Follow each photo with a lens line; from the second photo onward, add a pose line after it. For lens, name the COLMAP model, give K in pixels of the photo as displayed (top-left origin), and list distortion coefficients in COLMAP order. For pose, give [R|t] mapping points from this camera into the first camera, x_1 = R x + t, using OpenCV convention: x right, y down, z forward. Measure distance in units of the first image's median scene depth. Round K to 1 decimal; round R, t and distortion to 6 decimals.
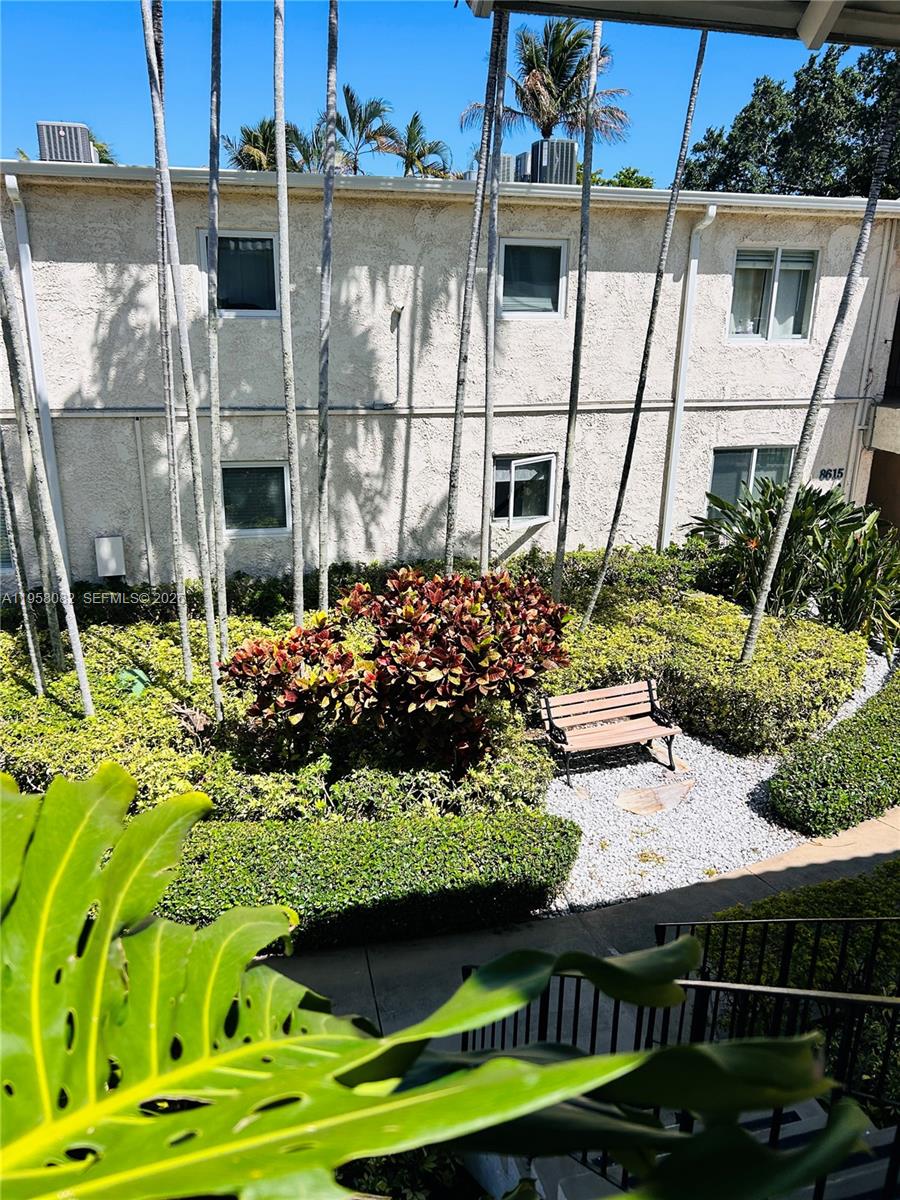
lens RADIAL K [[899.4, 0, 450.0], [0, 899.4, 600.0], [0, 0, 1]] dist [0.062841, -0.002220]
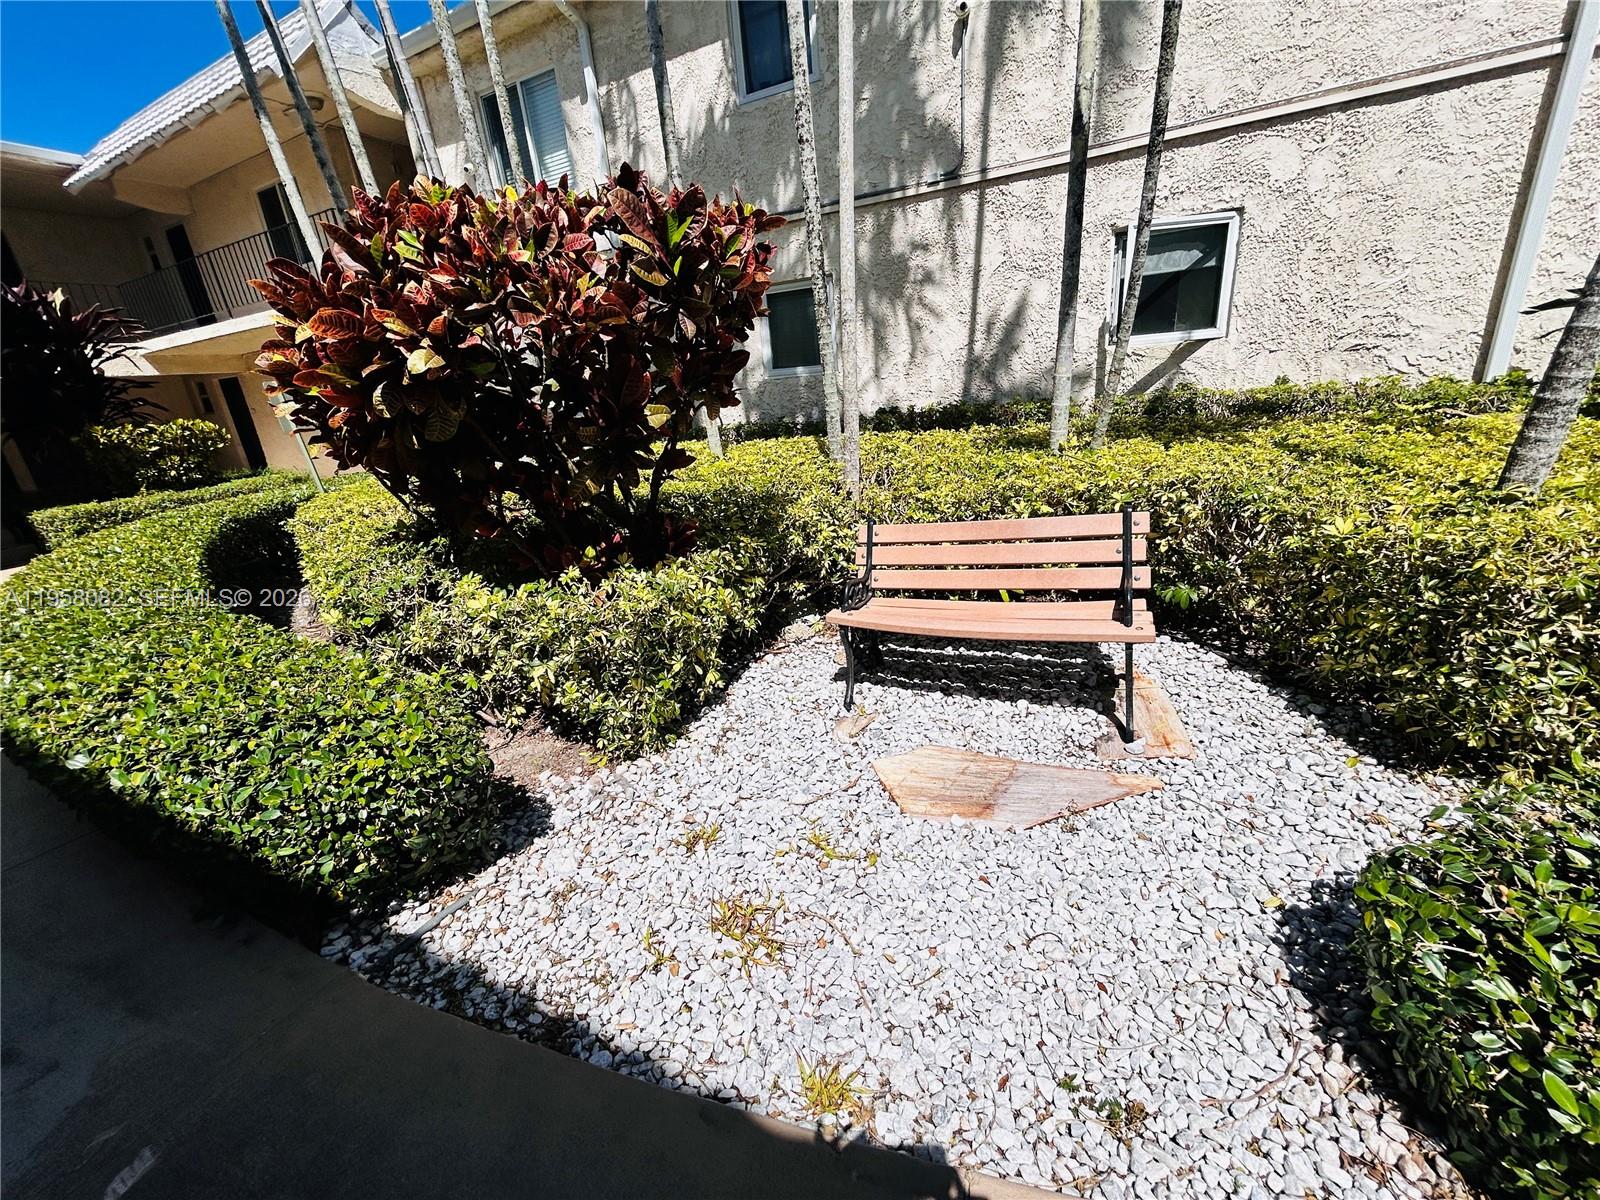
lens RADIAL K [[644.2, 0, 774.8], [0, 644.2, 599.7], [0, 0, 1]] dist [-0.003803, -0.000558]
pose [[0.731650, 0.155935, -0.663605, 0.363170], [-0.121360, 0.987730, 0.098295, 0.143354], [0.670790, 0.008618, 0.741597, 0.831948]]
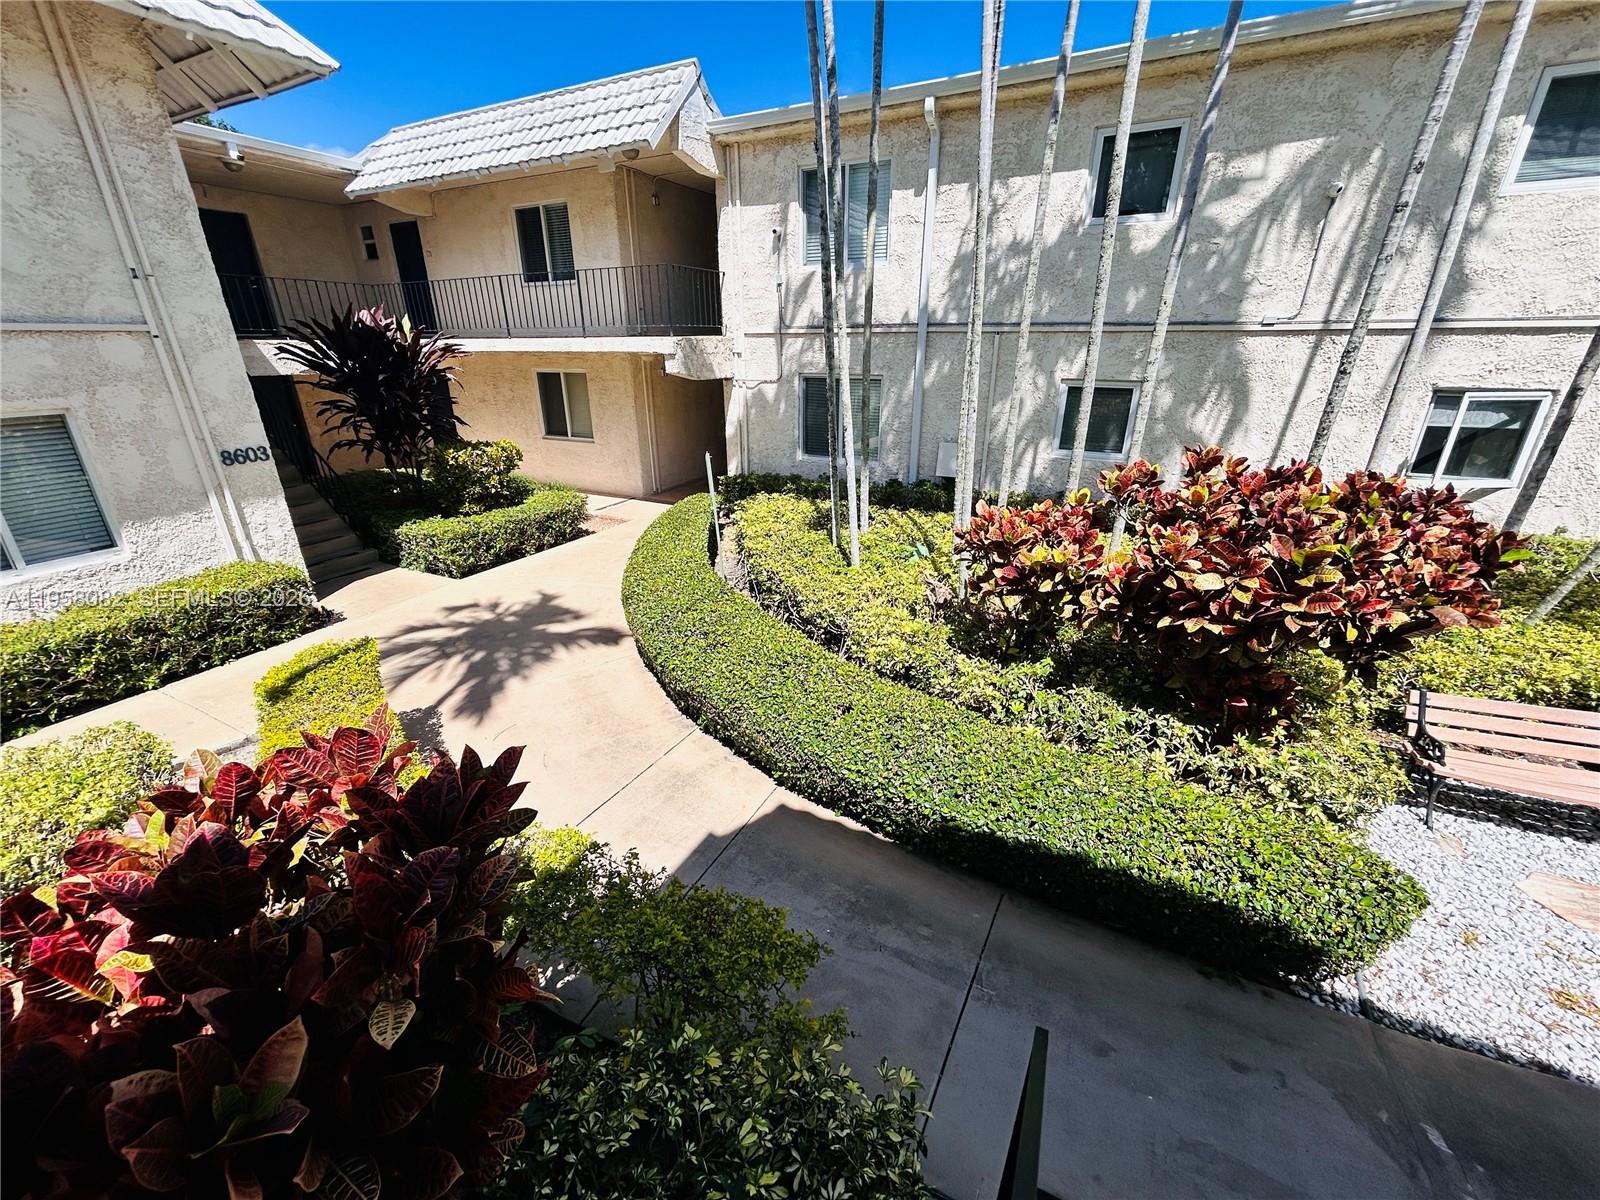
lens RADIAL K [[642.4, 0, 792.5], [0, 642.4, 598.5], [0, 0, 1]] dist [0.000620, -0.000144]
pose [[0.737408, 0.234780, -0.633330, 0.055549], [-0.198743, 0.971557, 0.128760, 0.087023], [0.645547, 0.030921, 0.763095, 0.383251]]
